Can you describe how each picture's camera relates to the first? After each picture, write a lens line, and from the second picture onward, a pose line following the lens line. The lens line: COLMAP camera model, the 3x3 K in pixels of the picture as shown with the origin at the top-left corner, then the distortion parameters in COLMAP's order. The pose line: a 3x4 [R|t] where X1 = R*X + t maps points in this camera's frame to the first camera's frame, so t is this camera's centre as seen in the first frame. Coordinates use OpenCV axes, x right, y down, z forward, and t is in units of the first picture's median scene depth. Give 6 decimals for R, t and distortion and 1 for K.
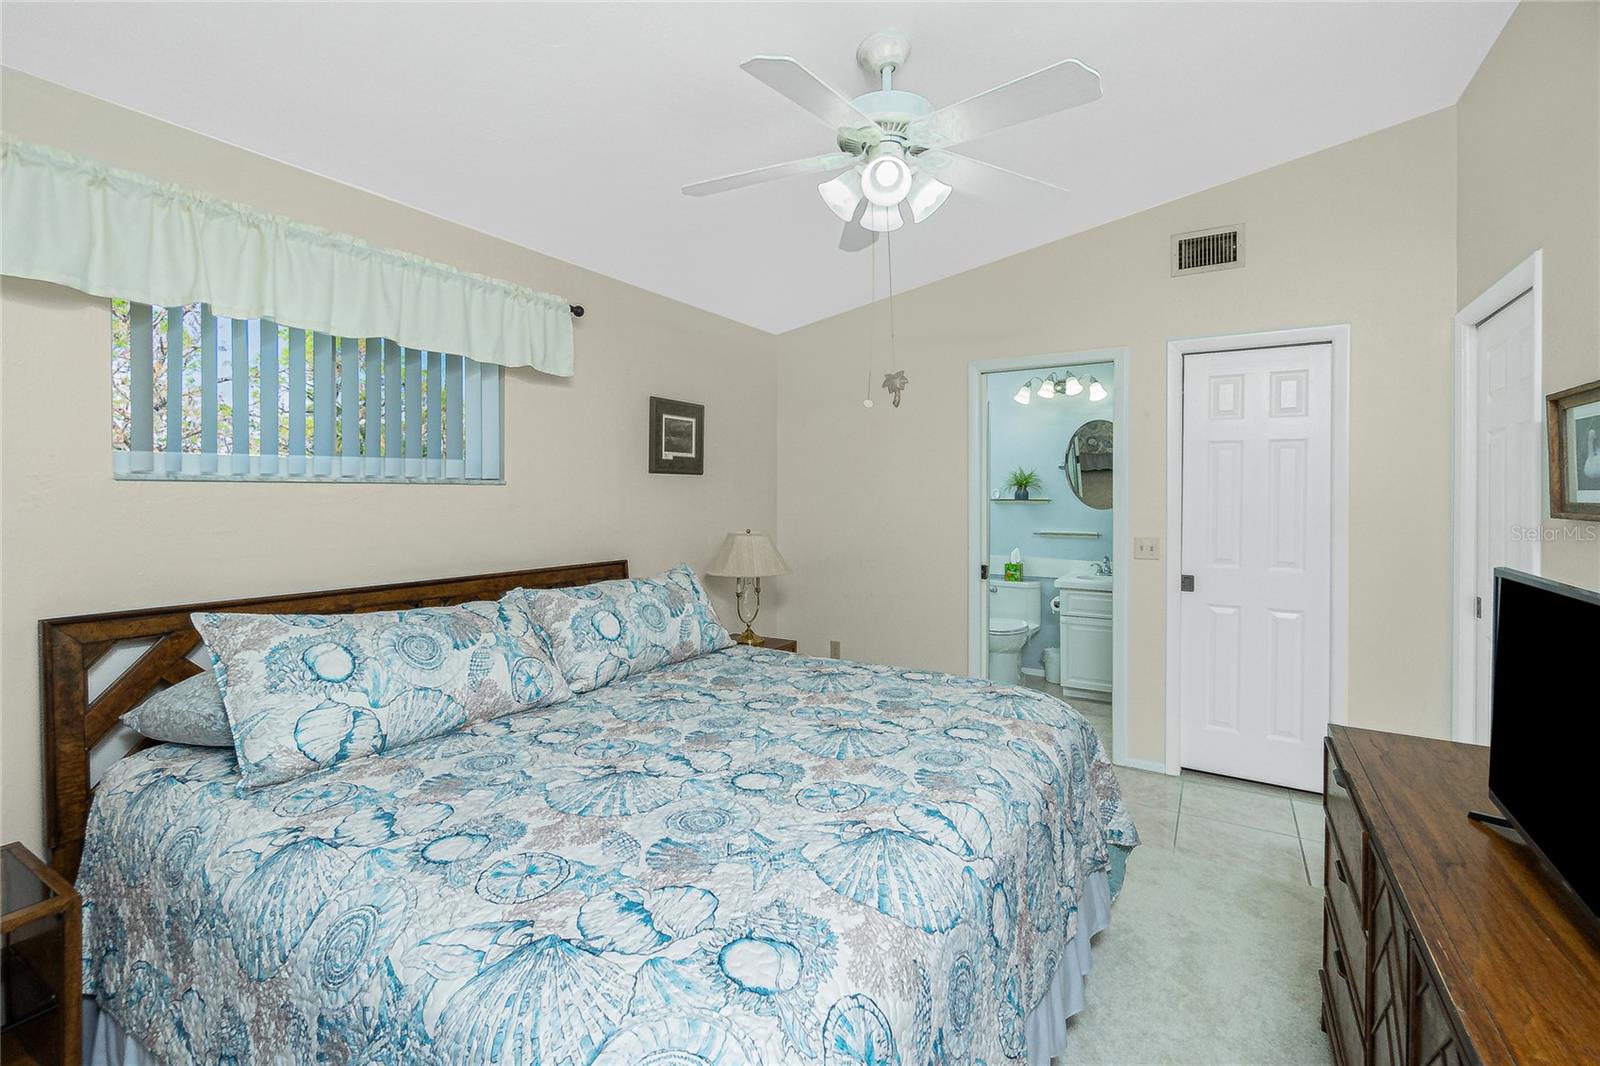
lens RADIAL K [[697.2, 0, 832.6], [0, 697.2, 494.0], [0, 0, 1]] dist [-0.012895, 0.004585]
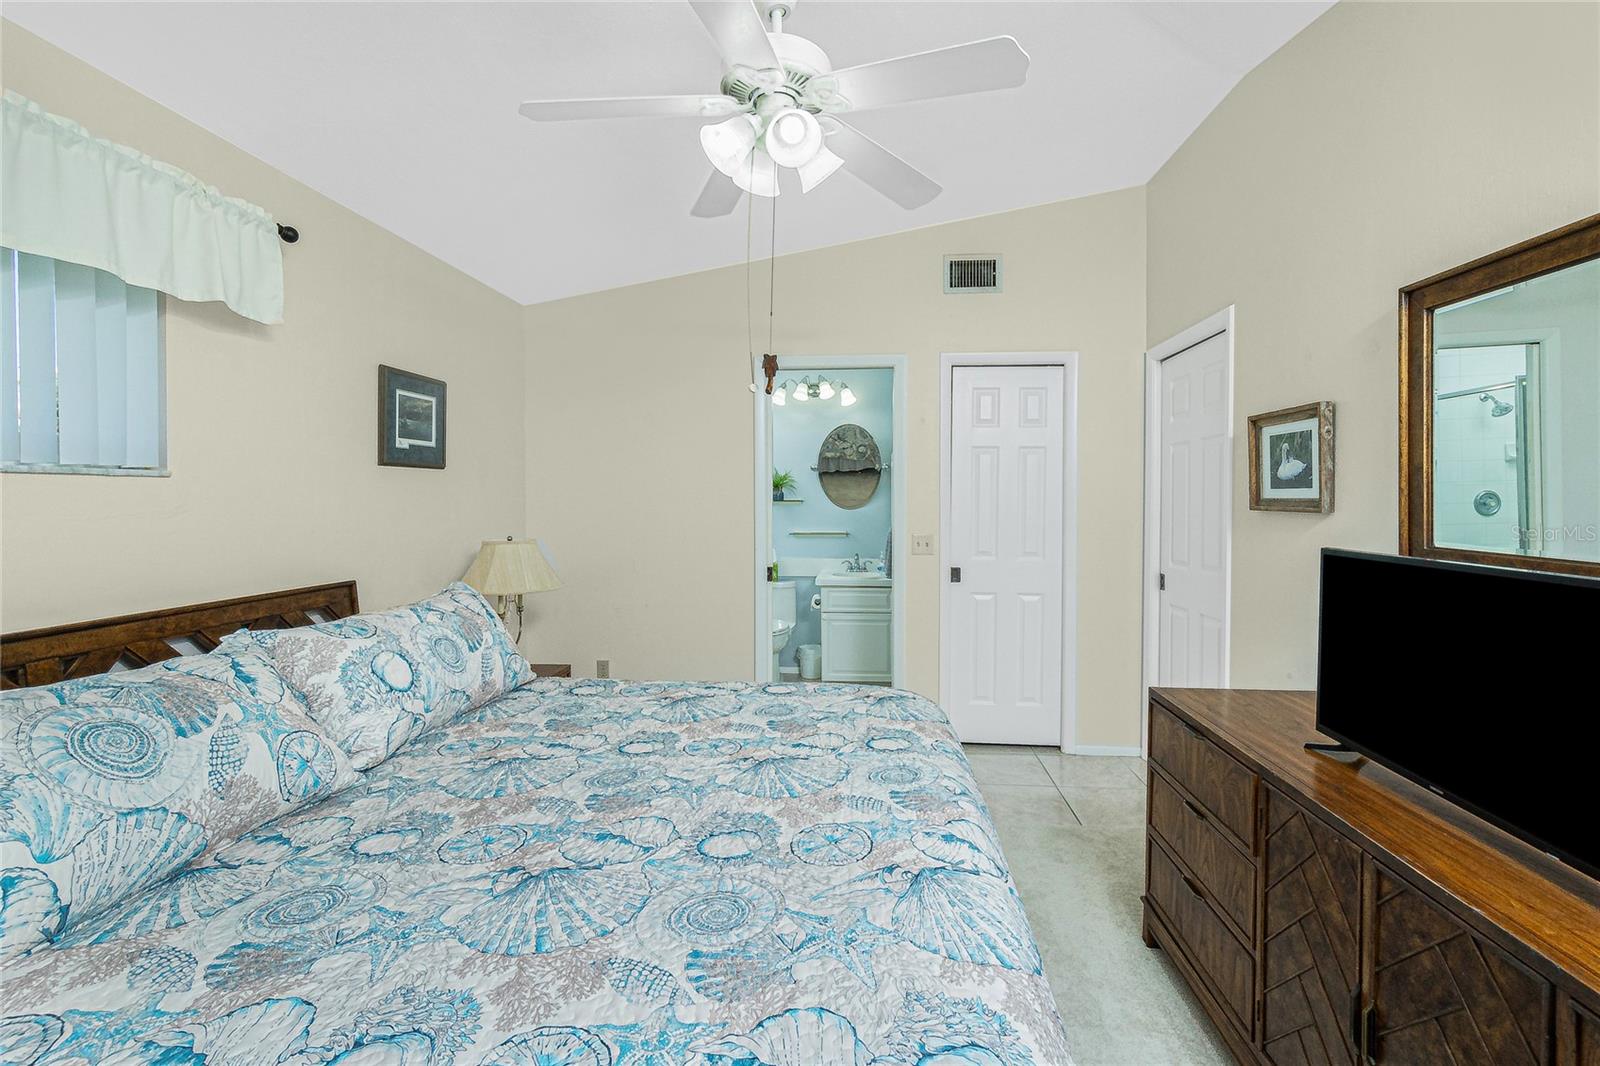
lens RADIAL K [[697.2, 0, 834.4], [0, 697.2, 506.0], [0, 0, 1]] dist [-0.012895, 0.004585]
pose [[0.898298, -0.006758, 0.439335, -0.234979], [0.001035, 0.999911, 0.013266, 0.007454], [-0.439385, -0.011462, 0.898226, 0.153983]]
